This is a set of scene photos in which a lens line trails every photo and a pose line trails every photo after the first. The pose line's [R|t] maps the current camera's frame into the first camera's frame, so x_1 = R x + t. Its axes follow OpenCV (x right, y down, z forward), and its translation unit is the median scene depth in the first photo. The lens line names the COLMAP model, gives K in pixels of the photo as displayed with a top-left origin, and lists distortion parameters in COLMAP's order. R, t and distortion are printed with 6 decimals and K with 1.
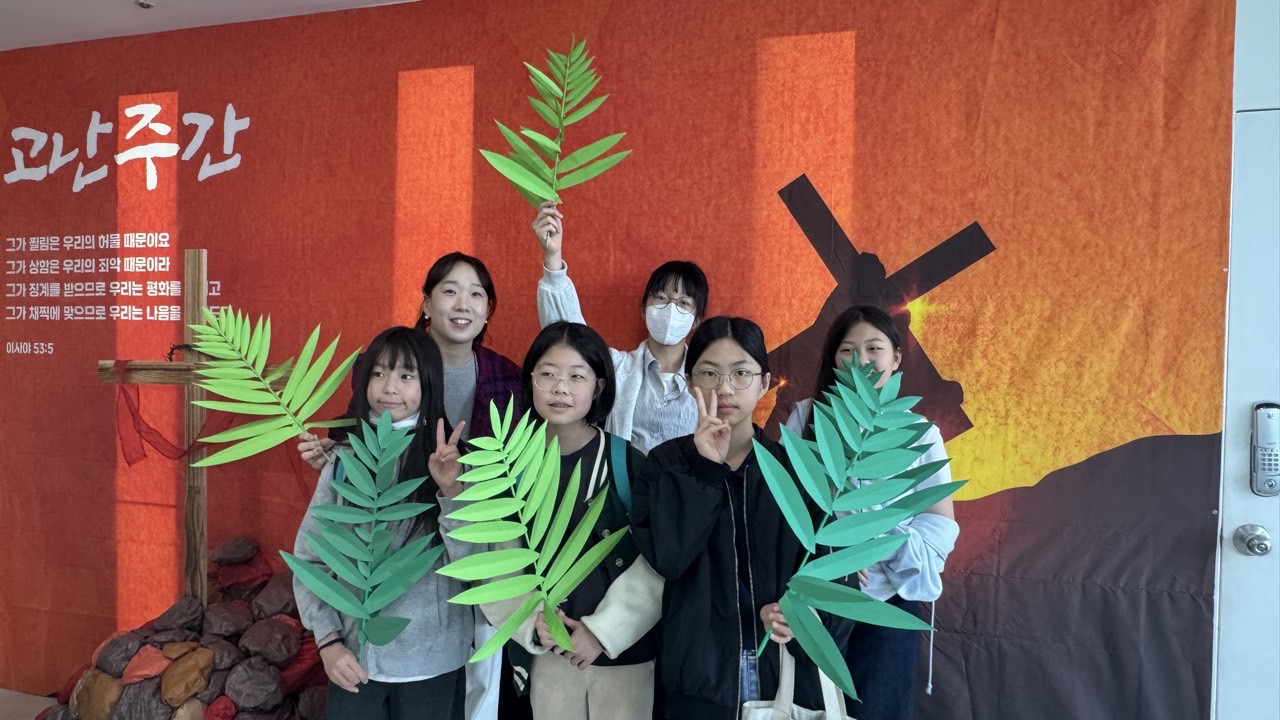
lens RADIAL K [[856.3, 0, 624.1], [0, 856.3, 365.2], [0, 0, 1]] dist [-0.007405, 0.003366]
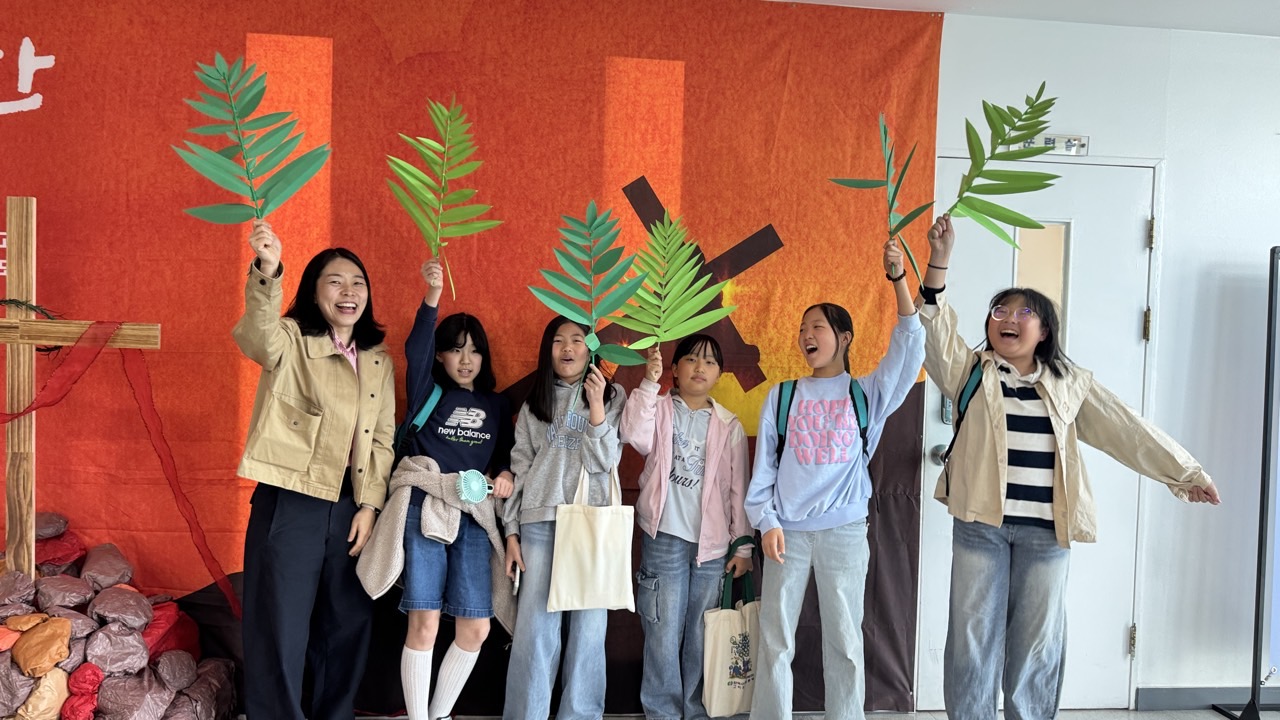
lens RADIAL K [[881.8, 0, 637.2], [0, 881.8, 378.3], [0, 0, 1]] dist [0.094336, -0.143028]
pose [[0.920102, -0.001441, 0.391676, -0.267944], [-0.005467, 0.999849, 0.016521, 0.041808], [-0.391641, -0.017342, 0.919955, -0.150839]]
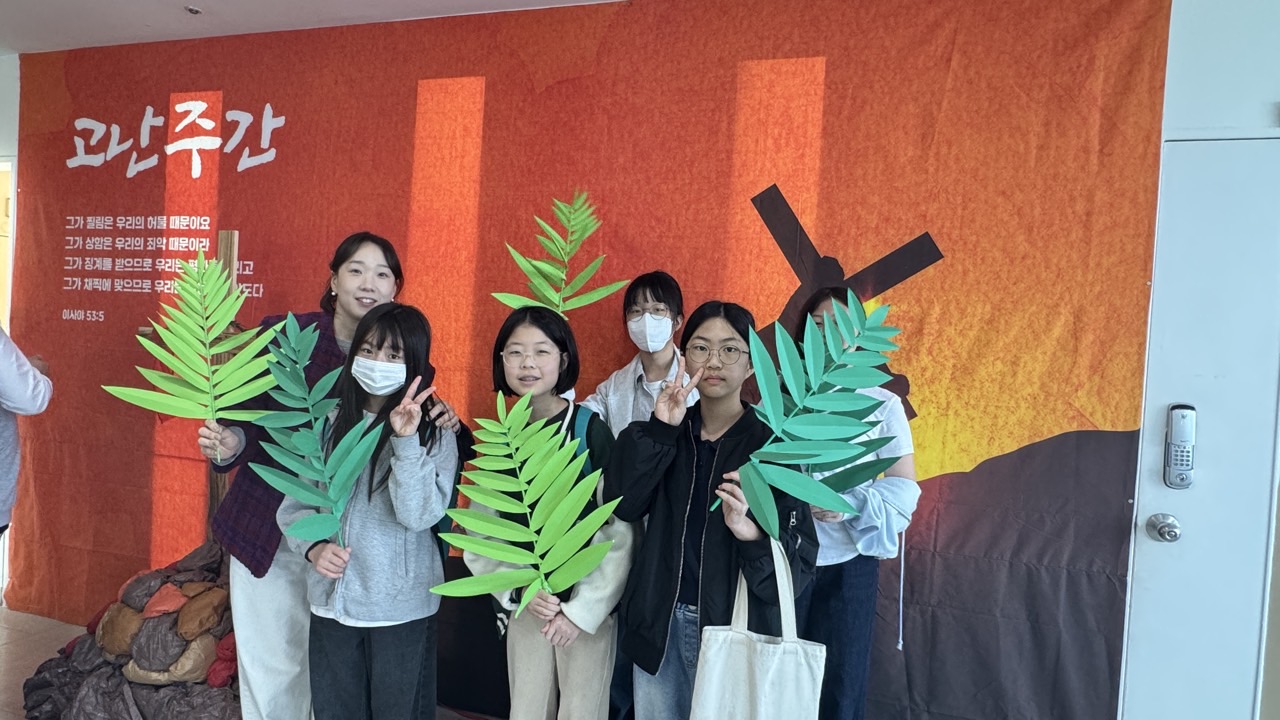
lens RADIAL K [[735.2, 0, 629.3], [0, 735.2, 358.7], [0, 0, 1]] dist [-0.007989, 0.004633]
pose [[0.999188, 0.039943, 0.005241, 0.022773], [-0.039941, 0.999202, -0.000573, 0.011123], [-0.005259, 0.000363, 0.999986, 0.040913]]
